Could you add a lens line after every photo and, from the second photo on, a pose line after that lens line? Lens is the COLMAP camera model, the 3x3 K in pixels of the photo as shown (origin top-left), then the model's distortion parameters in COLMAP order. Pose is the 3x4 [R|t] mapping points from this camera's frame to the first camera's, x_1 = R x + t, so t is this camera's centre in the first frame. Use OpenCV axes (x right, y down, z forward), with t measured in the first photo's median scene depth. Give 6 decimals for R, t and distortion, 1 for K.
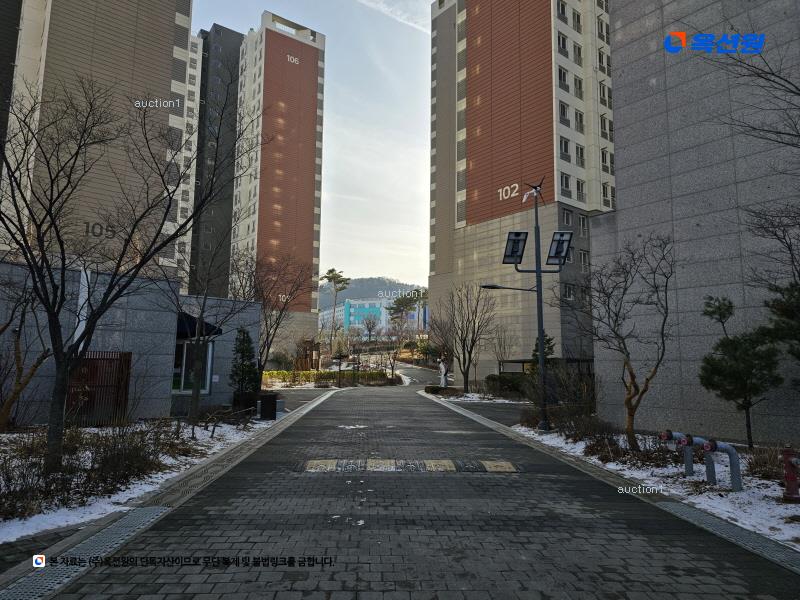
lens RADIAL K [[545.5, 0, 400.0], [0, 545.5, 300.0], [0, 0, 1]] dist [0.021412, -0.000873]
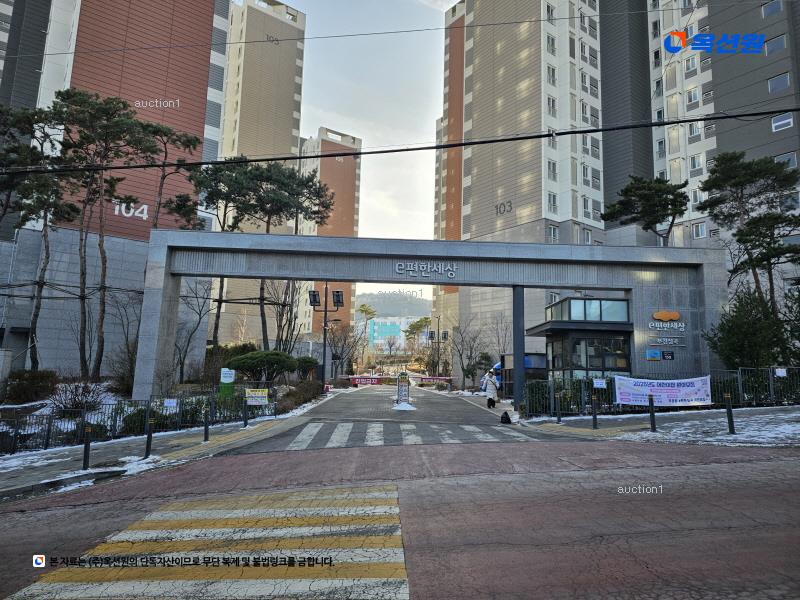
lens RADIAL K [[545.5, 0, 400.0], [0, 545.5, 300.0], [0, 0, 1]] dist [0.021412, -0.000873]
pose [[0.999077, 0.013761, -0.040697, 0.111847], [-0.014561, 0.999705, -0.019416, -0.186929], [0.040418, 0.019991, 0.998983, -1.778958]]
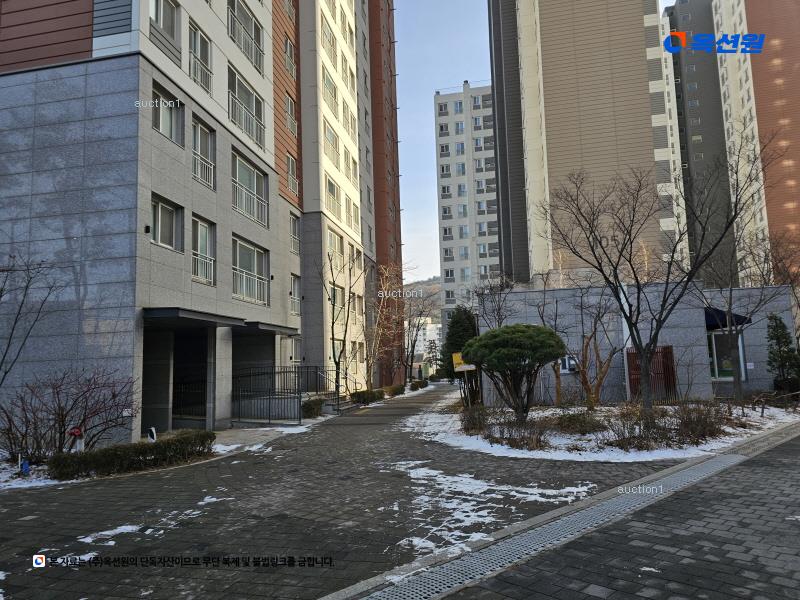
lens RADIAL K [[545.5, 0, 400.0], [0, 545.5, 300.0], [0, 0, 1]] dist [0.021412, -0.000873]
pose [[0.644868, -0.125564, -0.753909, 0.042432], [0.136496, 0.989475, -0.048044, -0.023732], [0.752007, -0.071923, 0.655220, -0.205805]]
